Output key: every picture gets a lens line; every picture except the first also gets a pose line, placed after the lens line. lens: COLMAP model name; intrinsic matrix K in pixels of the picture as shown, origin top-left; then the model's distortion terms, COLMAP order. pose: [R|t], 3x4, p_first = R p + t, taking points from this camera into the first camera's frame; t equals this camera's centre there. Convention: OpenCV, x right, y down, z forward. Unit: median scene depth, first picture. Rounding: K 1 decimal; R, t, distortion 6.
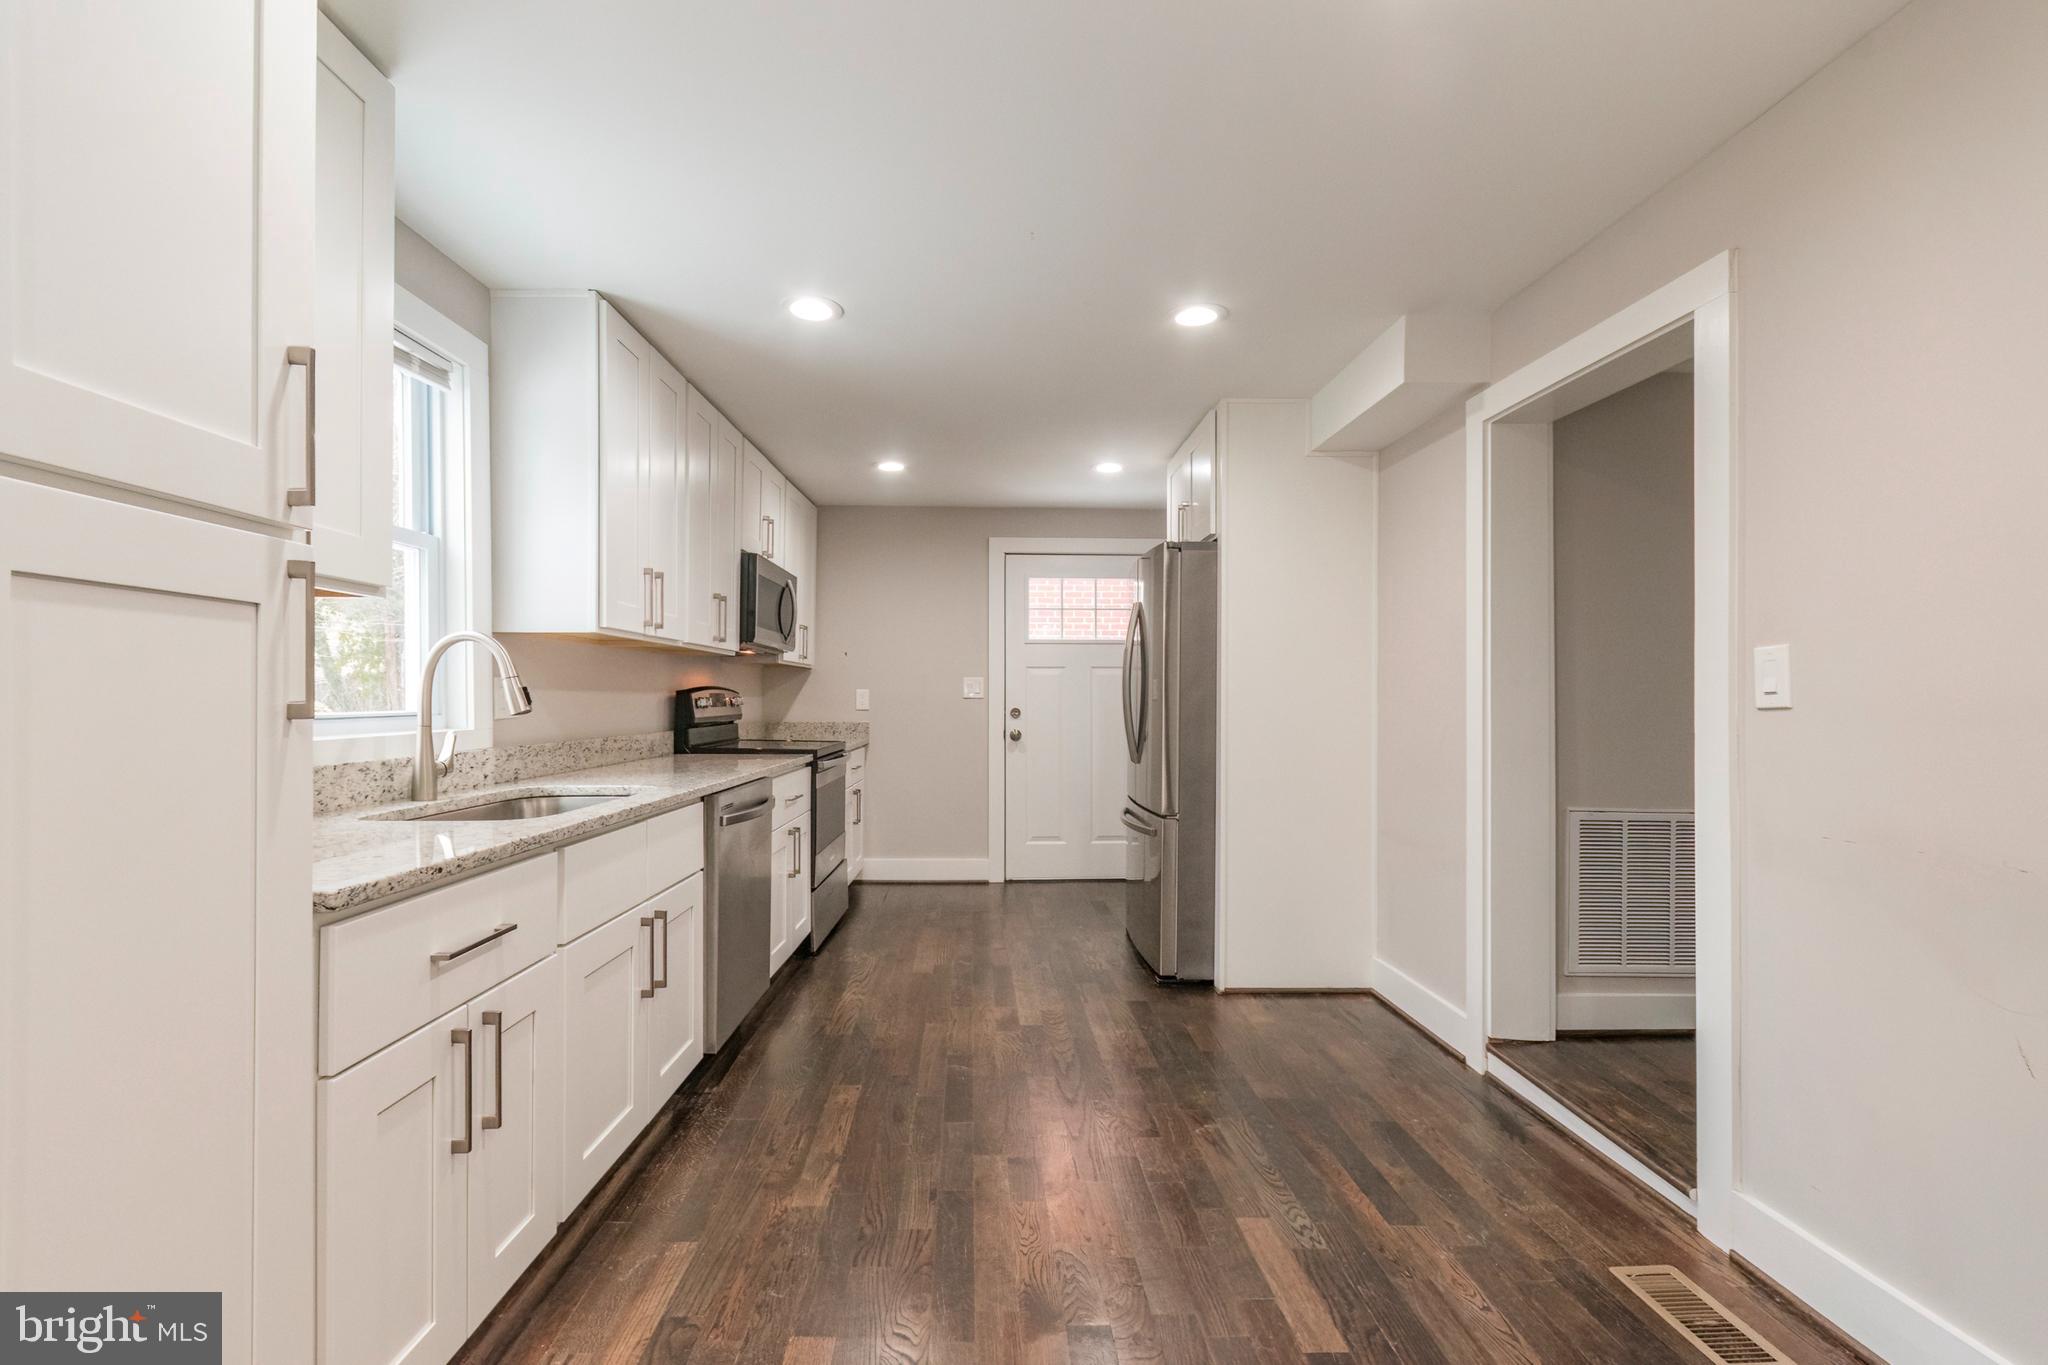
lens RADIAL K [[903.8, 0, 997.0], [0, 903.8, 696.3], [0, 0, 1]] dist [0.000477, 0.000000]
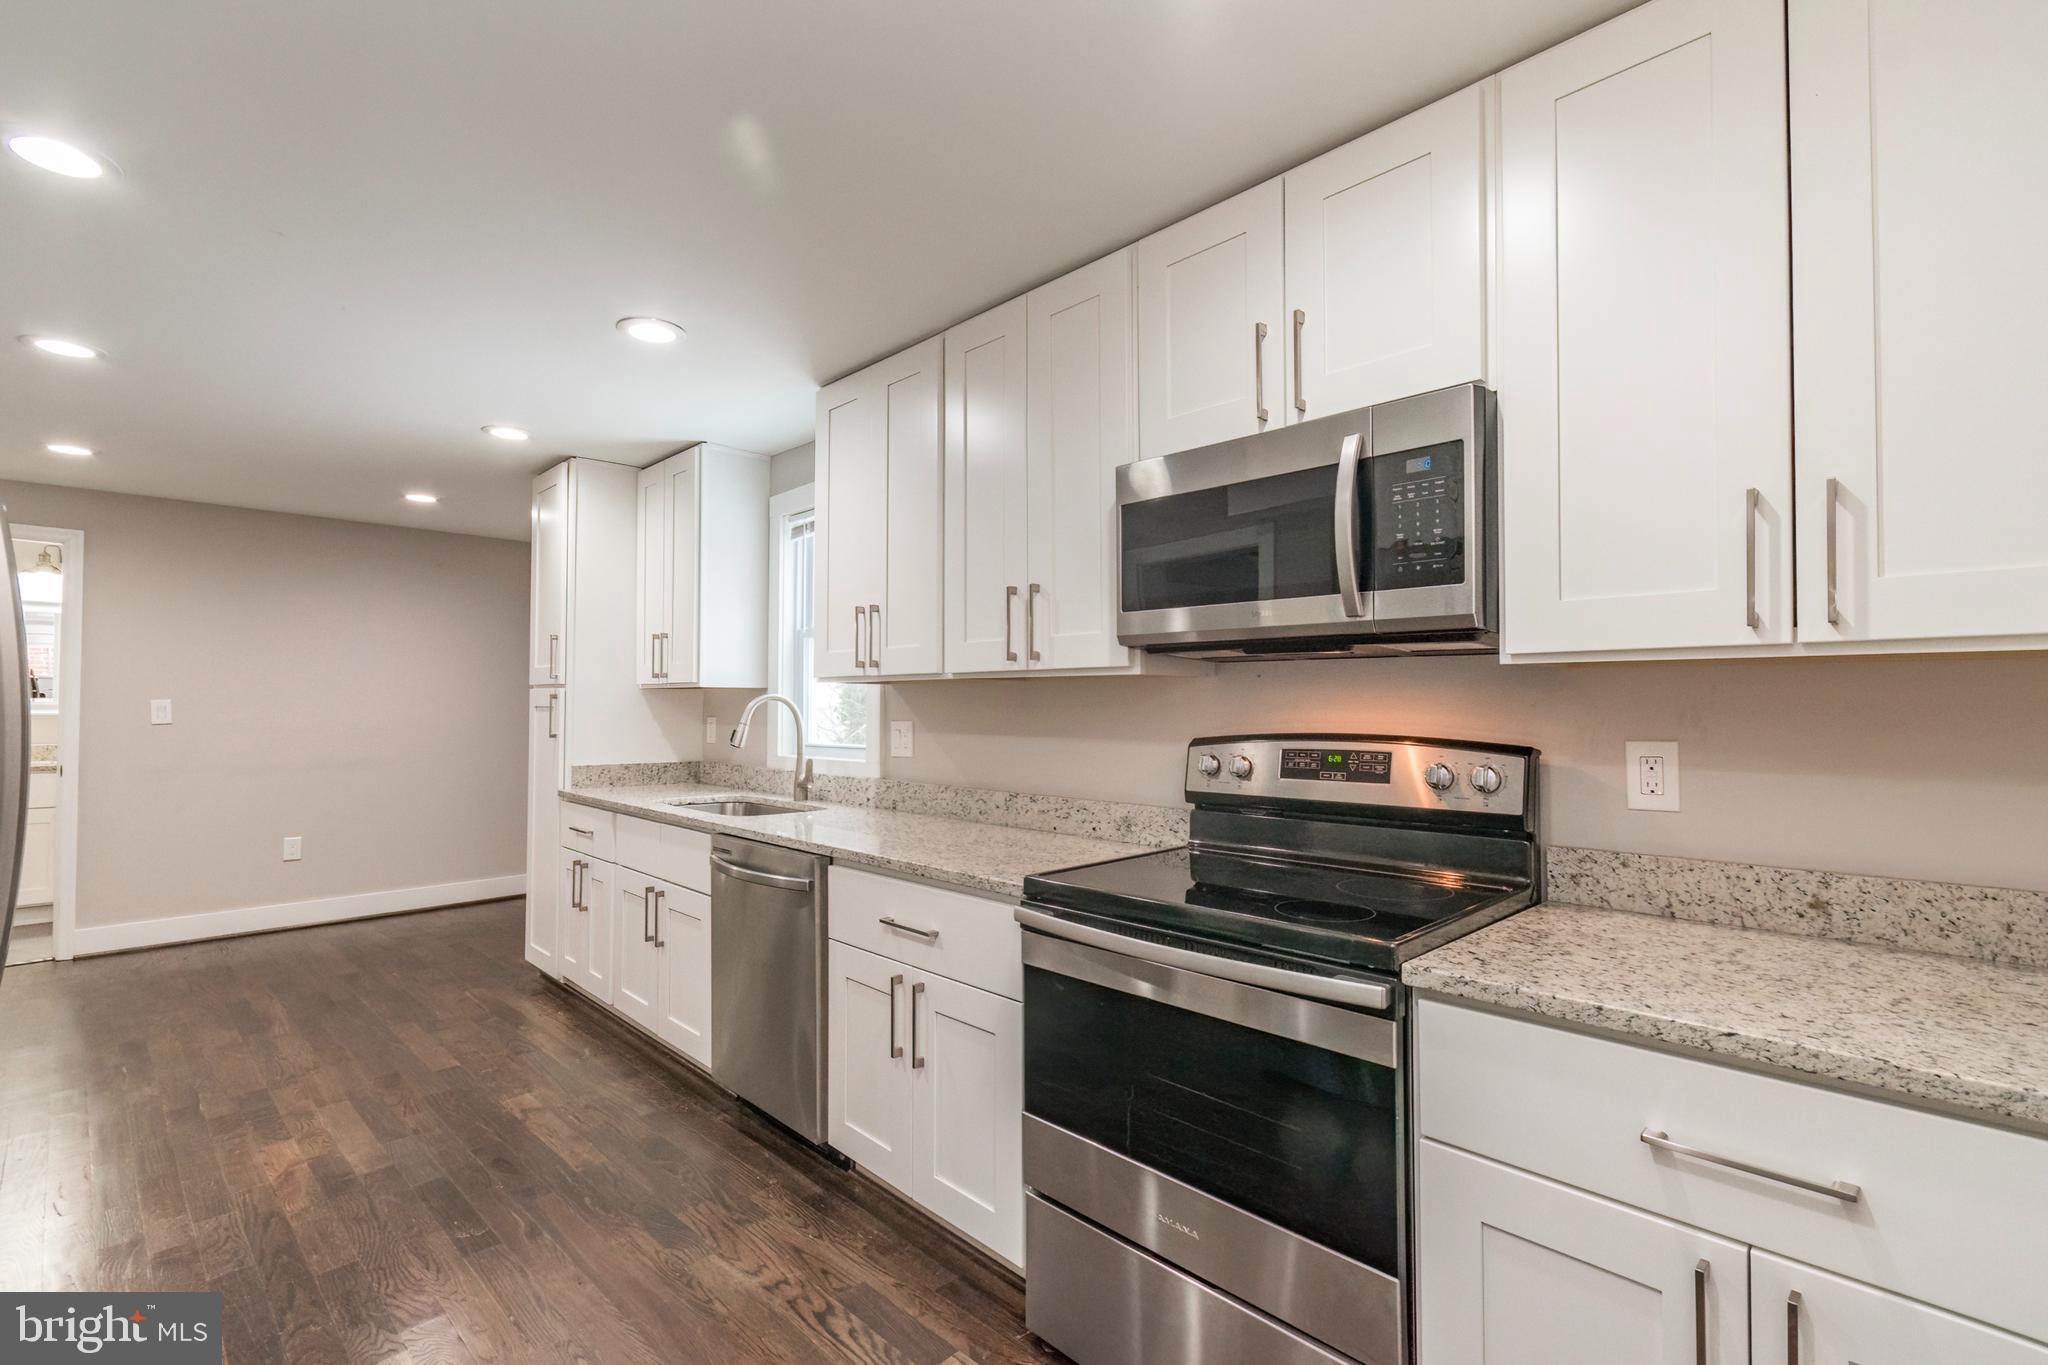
lens RADIAL K [[910.8, 0, 1018.3], [0, 910.8, 696.0], [0, 0, 1]] dist [-0.002155, -0.000142]
pose [[-0.711172, -0.014888, -0.702861, 0.173835], [-0.003355, 0.999836, -0.017784, -0.032045], [0.703010, -0.010290, -0.711105, 1.836673]]
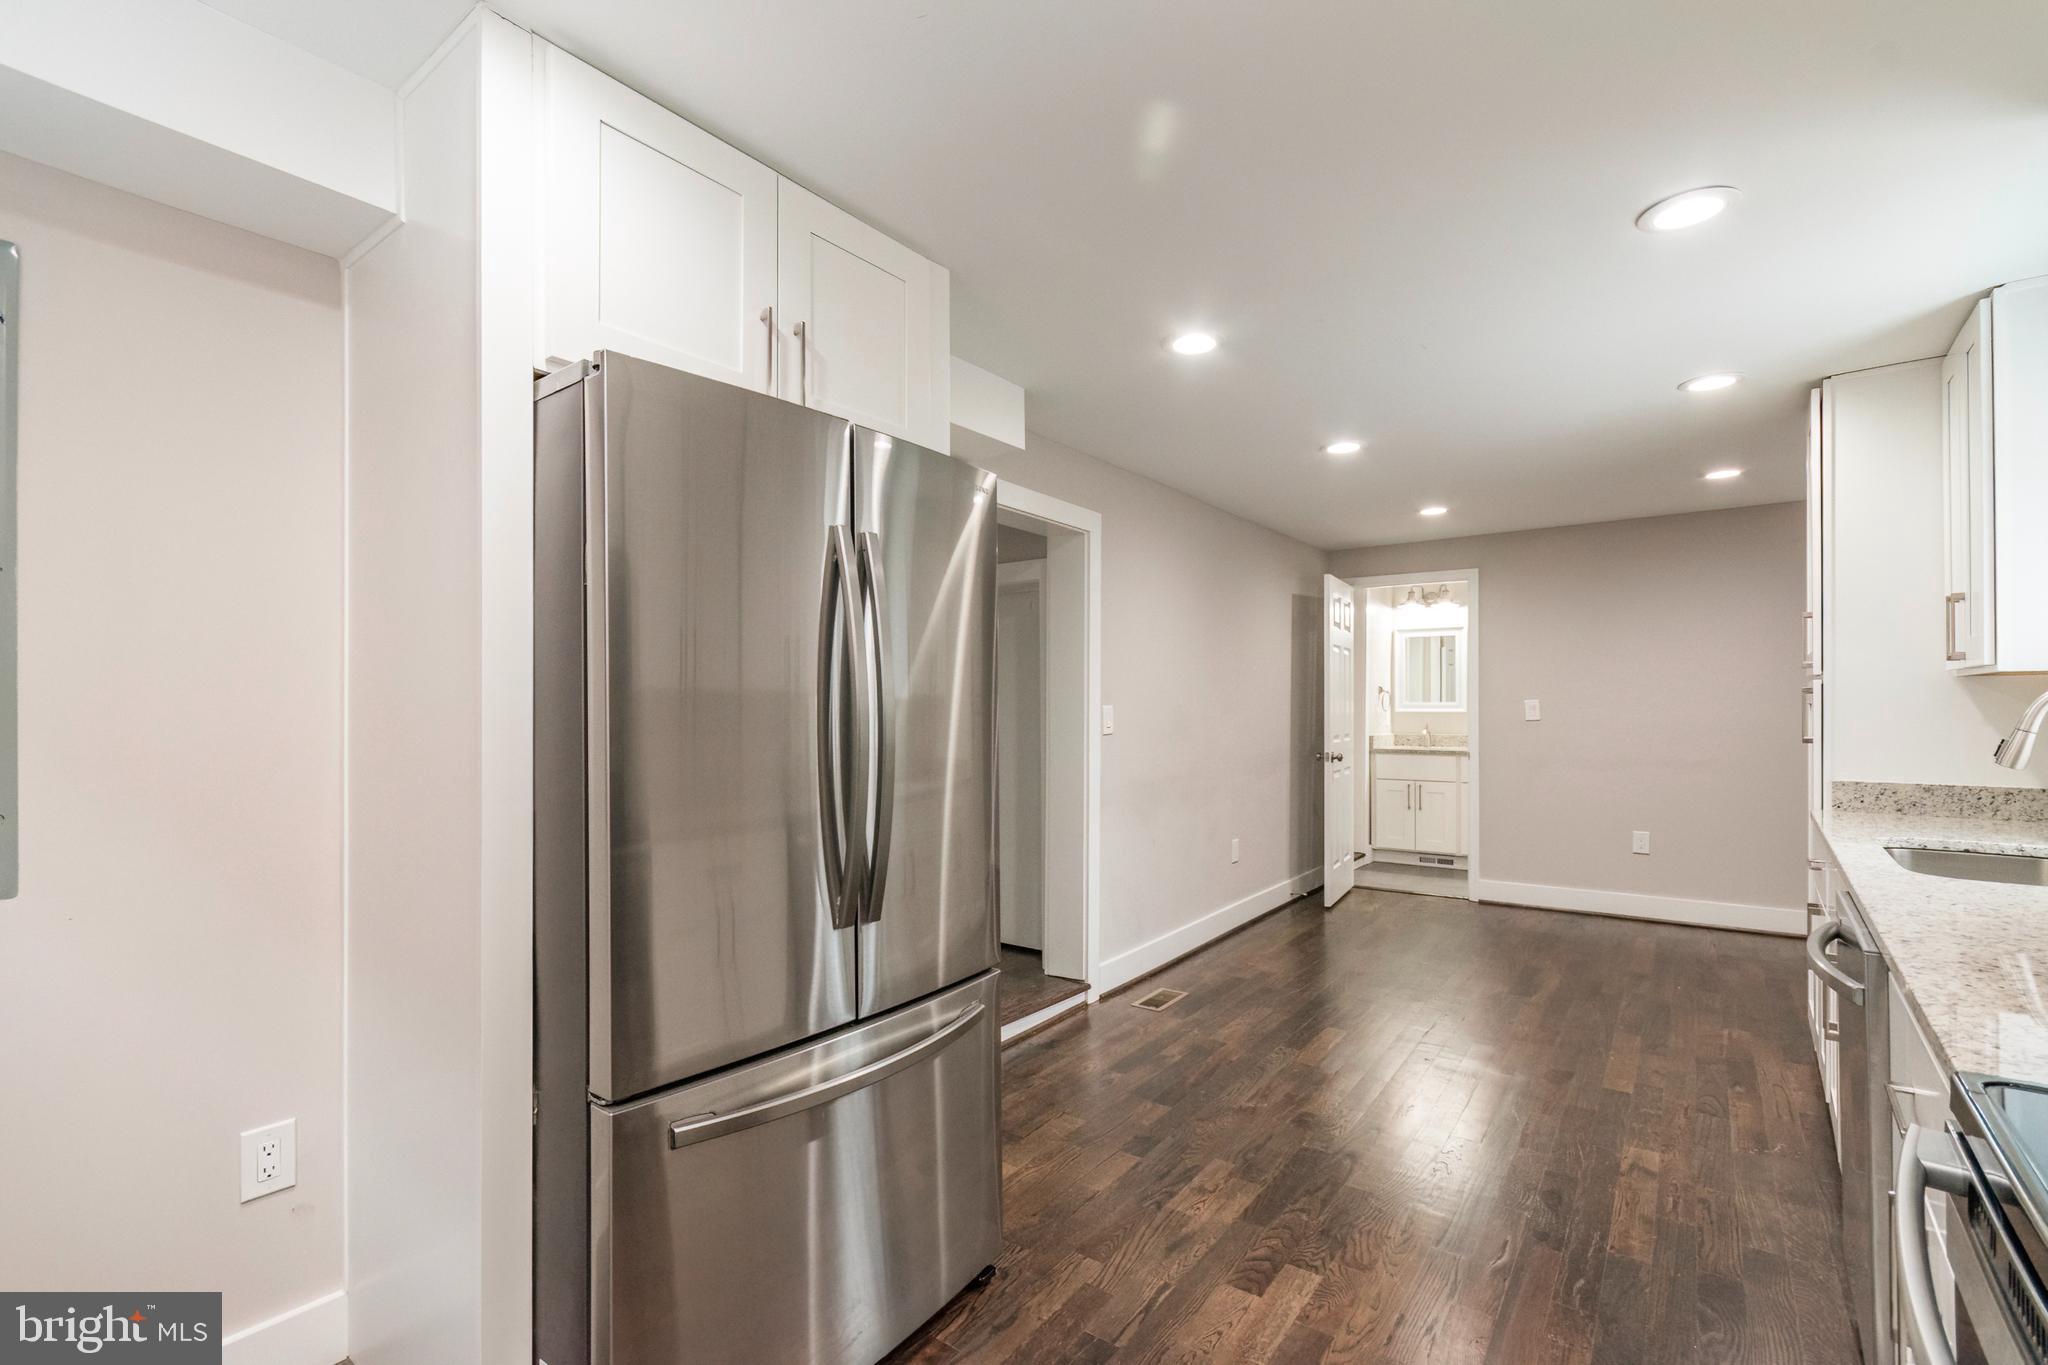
lens RADIAL K [[910.8, 0, 1018.3], [0, 910.8, 696.0], [0, 0, 1]] dist [-0.002155, -0.000142]
pose [[-0.786605, 0.006128, 0.617426, -0.219843], [-0.001274, 0.999933, -0.011548, -0.033647], [-0.617455, -0.009870, -0.786544, 1.798411]]
